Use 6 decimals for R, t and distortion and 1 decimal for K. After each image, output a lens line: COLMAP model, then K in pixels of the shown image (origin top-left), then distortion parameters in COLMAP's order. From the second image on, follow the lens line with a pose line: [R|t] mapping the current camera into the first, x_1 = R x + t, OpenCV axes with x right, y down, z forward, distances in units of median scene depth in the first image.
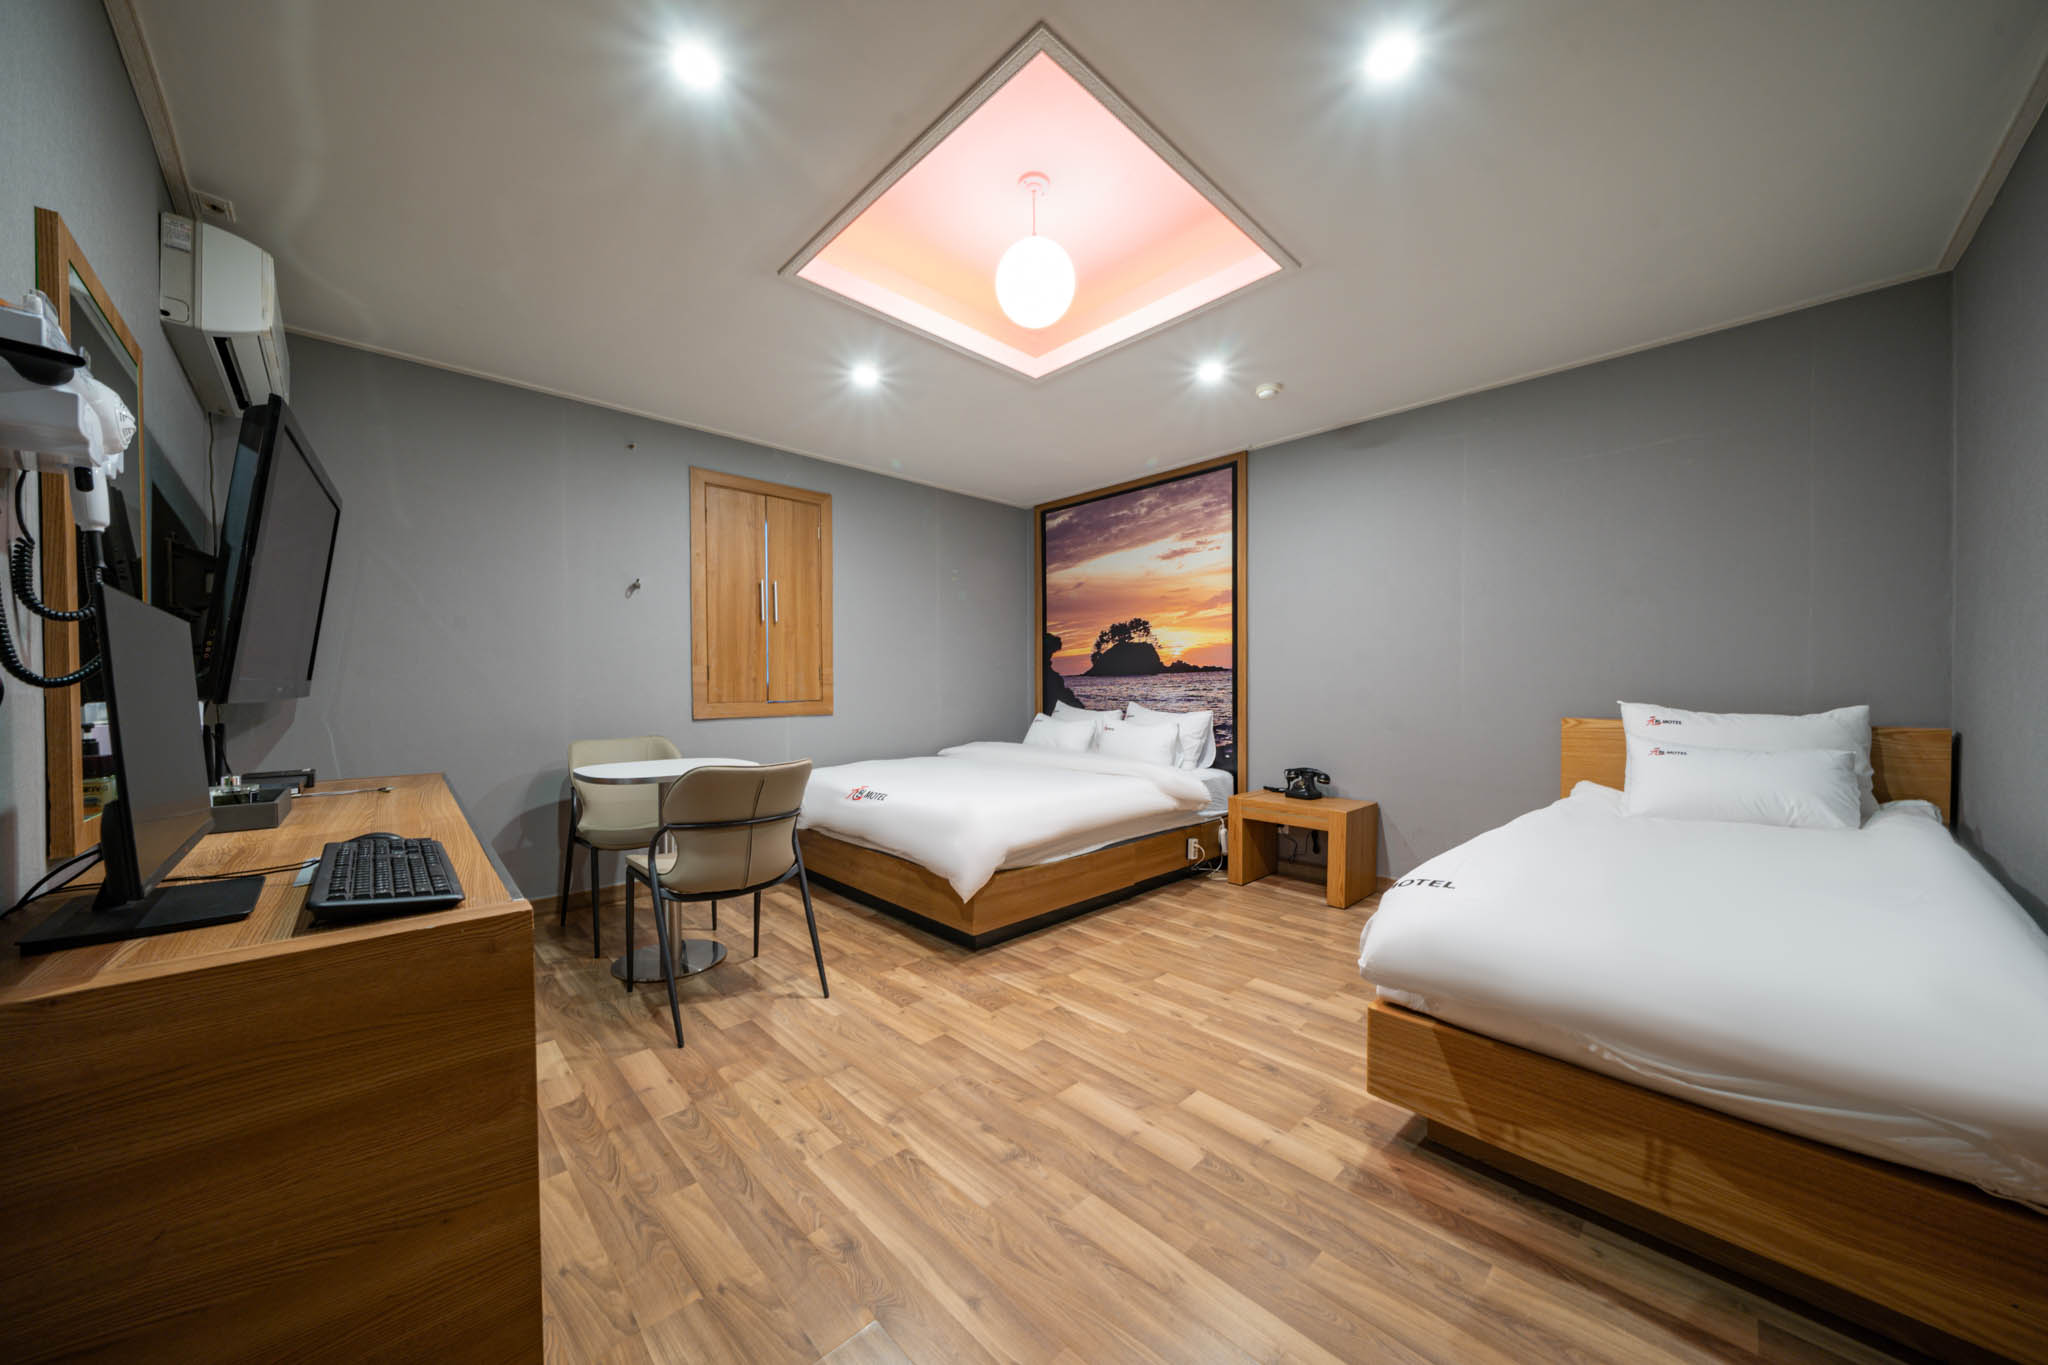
lens RADIAL K [[696.4, 0, 1015.5], [0, 696.4, 697.9], [0, 0, 1]] dist [-0.002211, -0.000024]
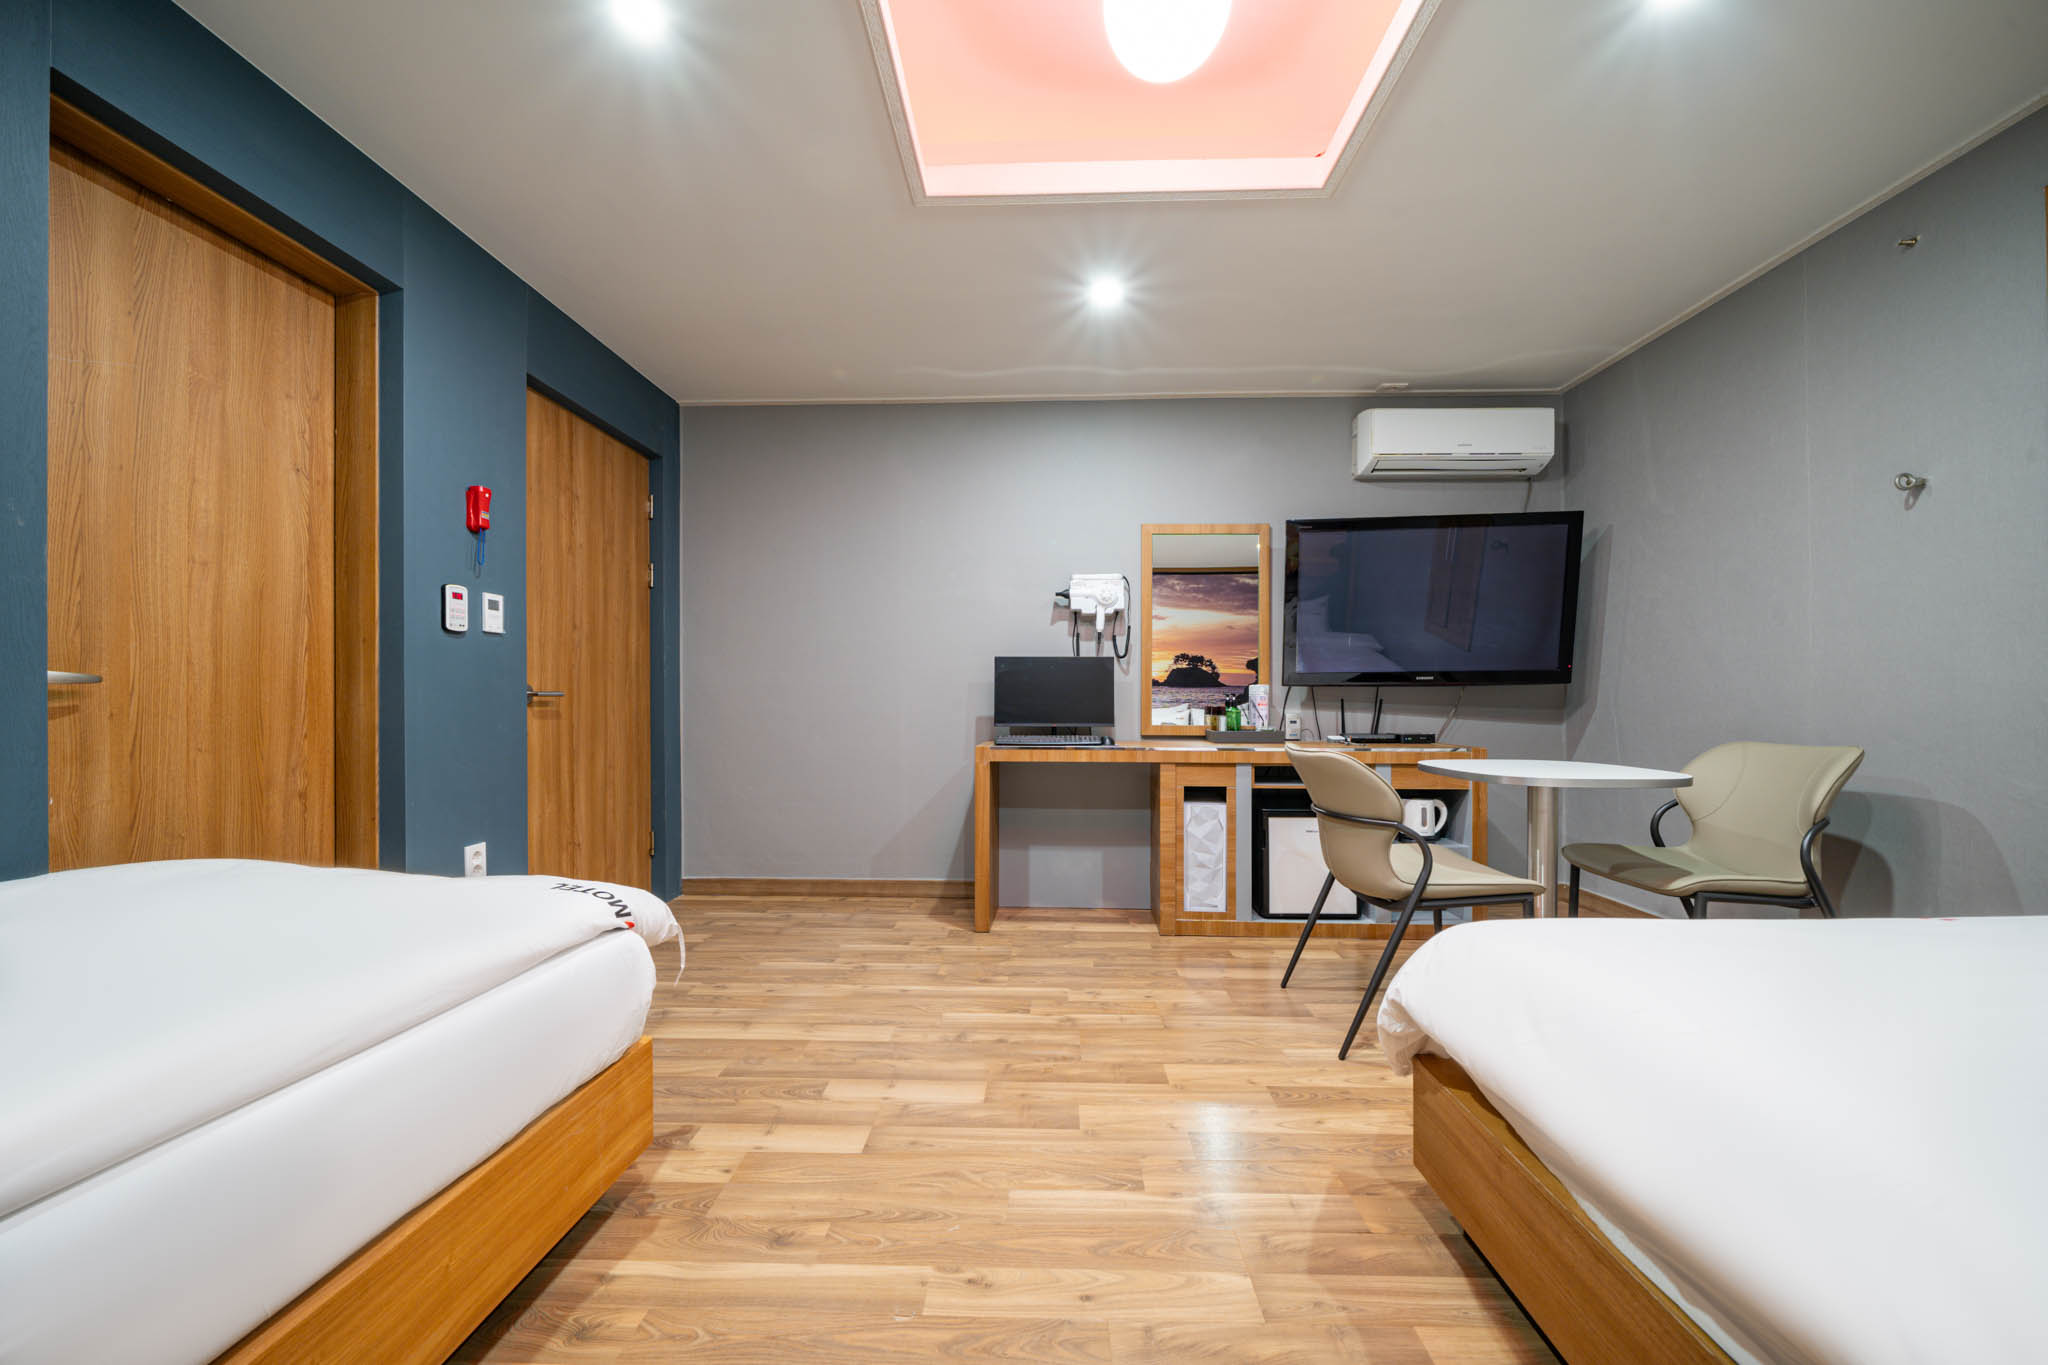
lens RADIAL K [[696.4, 0, 1030.0], [0, 696.4, 676.0], [0, 0, 1]] dist [-0.002211, -0.000024]
pose [[-0.703913, -0.018468, -0.710046, 0.751521], [-0.006139, 0.999783, -0.019919, 0.023270], [0.710259, -0.009662, -0.703874, 1.818539]]
